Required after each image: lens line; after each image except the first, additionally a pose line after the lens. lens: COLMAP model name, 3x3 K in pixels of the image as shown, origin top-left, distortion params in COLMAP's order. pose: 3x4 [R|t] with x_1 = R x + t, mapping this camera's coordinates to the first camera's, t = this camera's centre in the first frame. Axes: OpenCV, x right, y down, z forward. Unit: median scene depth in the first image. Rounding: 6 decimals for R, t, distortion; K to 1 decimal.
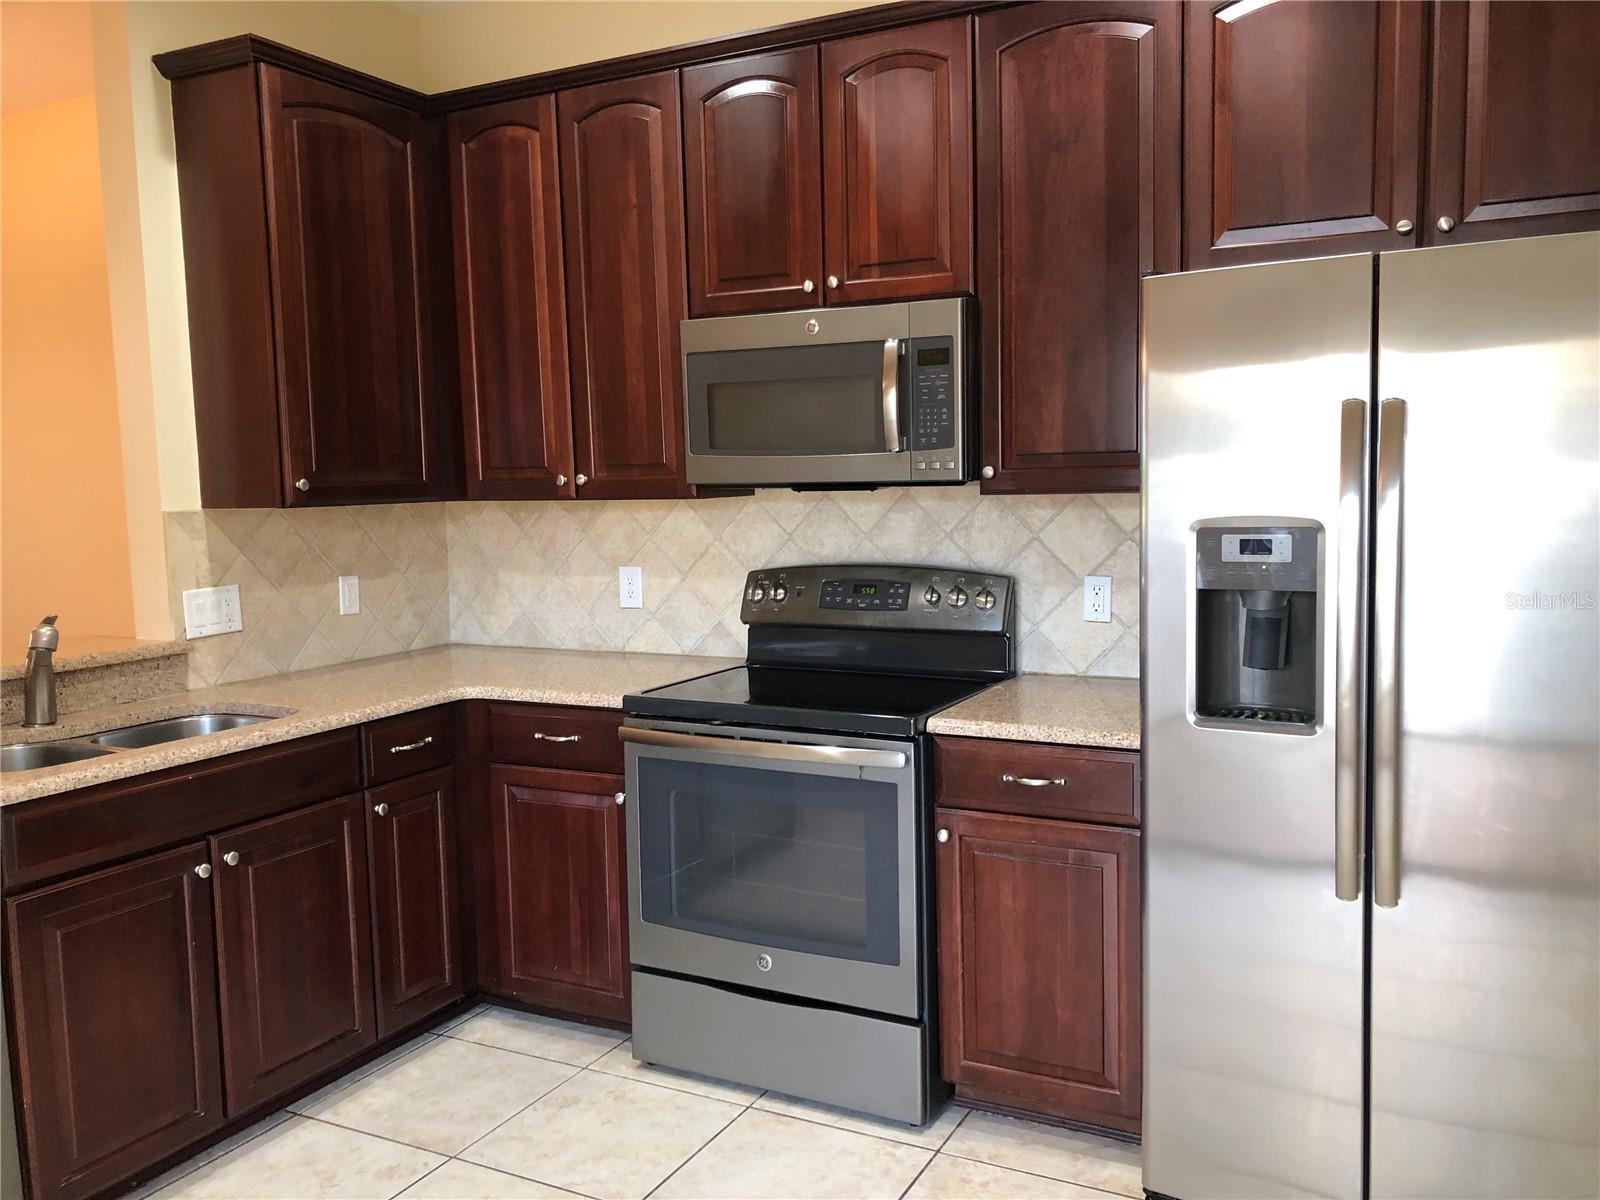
lens RADIAL K [[1304.6, 0, 804.9], [0, 1304.6, 595.9], [0, 0, 1]] dist [0.073229, -0.105516]
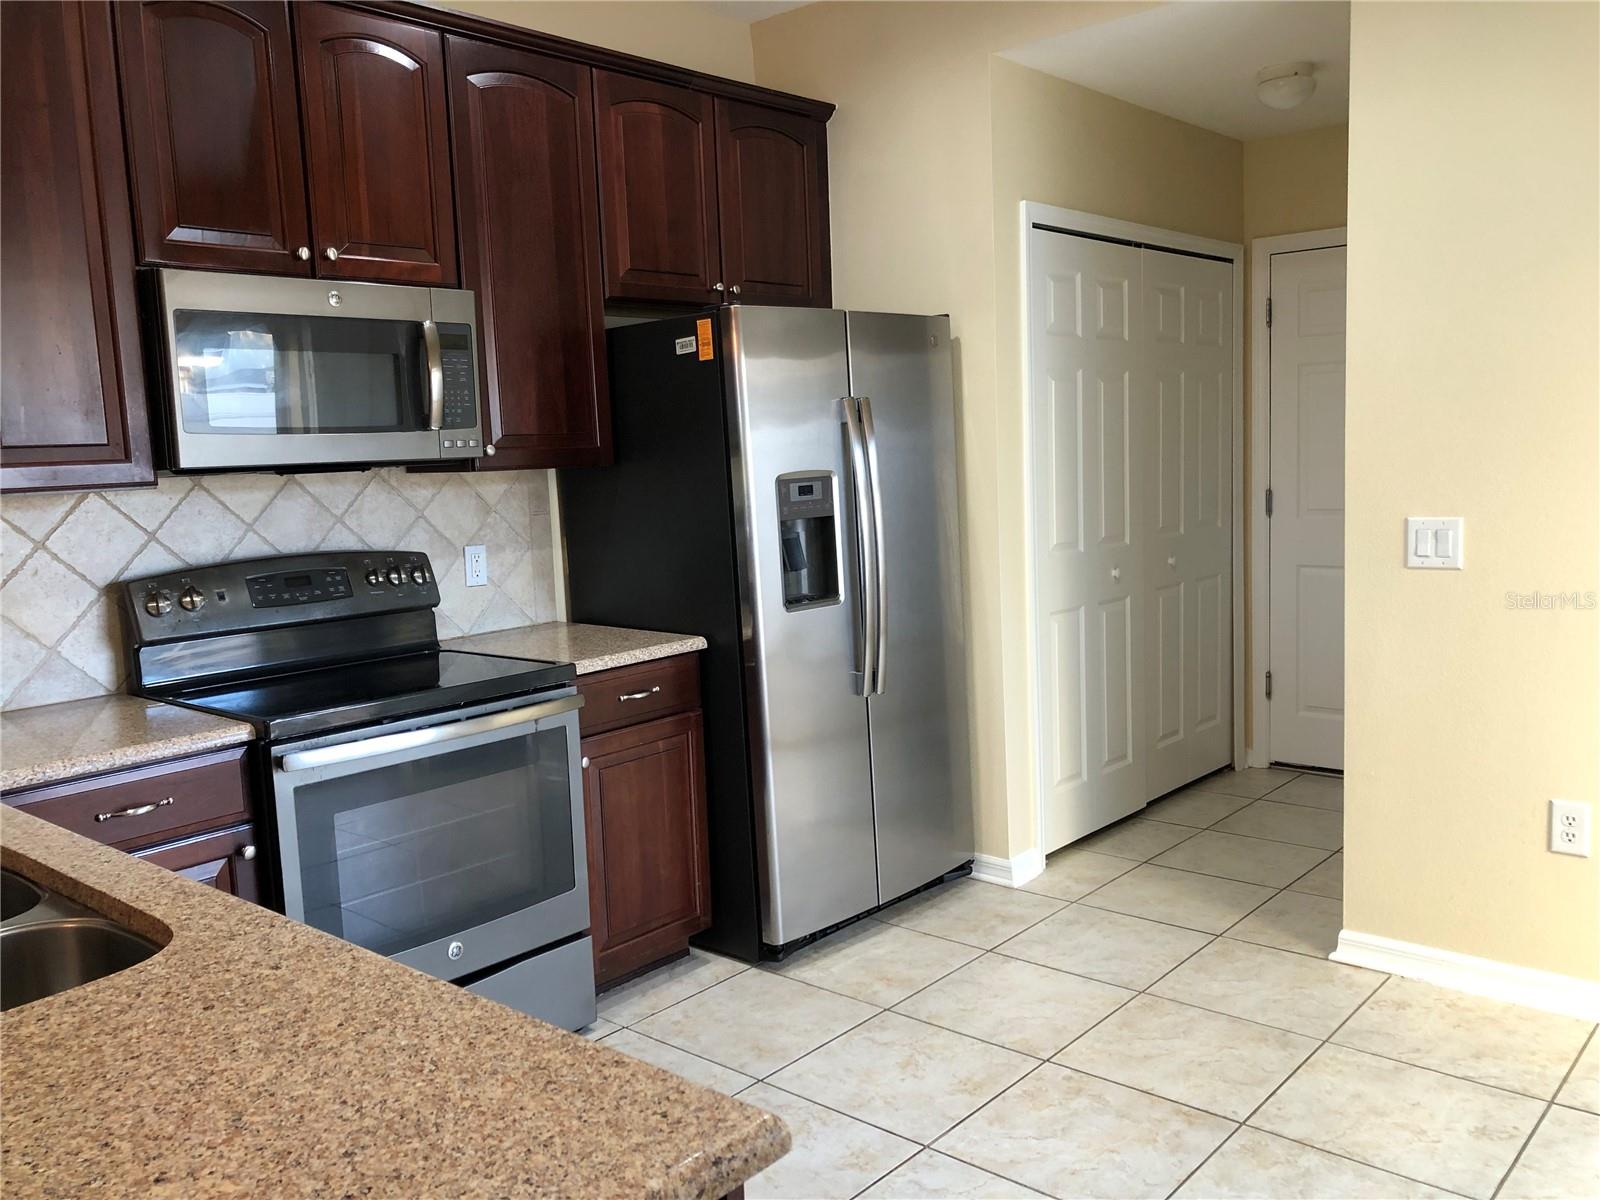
lens RADIAL K [[1335.5, 0, 800.0], [0, 1335.5, 600.0], [0, 0, 1]] dist [-0.007894, -0.003366]
pose [[0.238273, -0.101939, 0.965833, -0.837606], [0.123919, 0.989539, 0.073870, -0.018837], [-0.963260, 0.102084, 0.248413, 0.443048]]
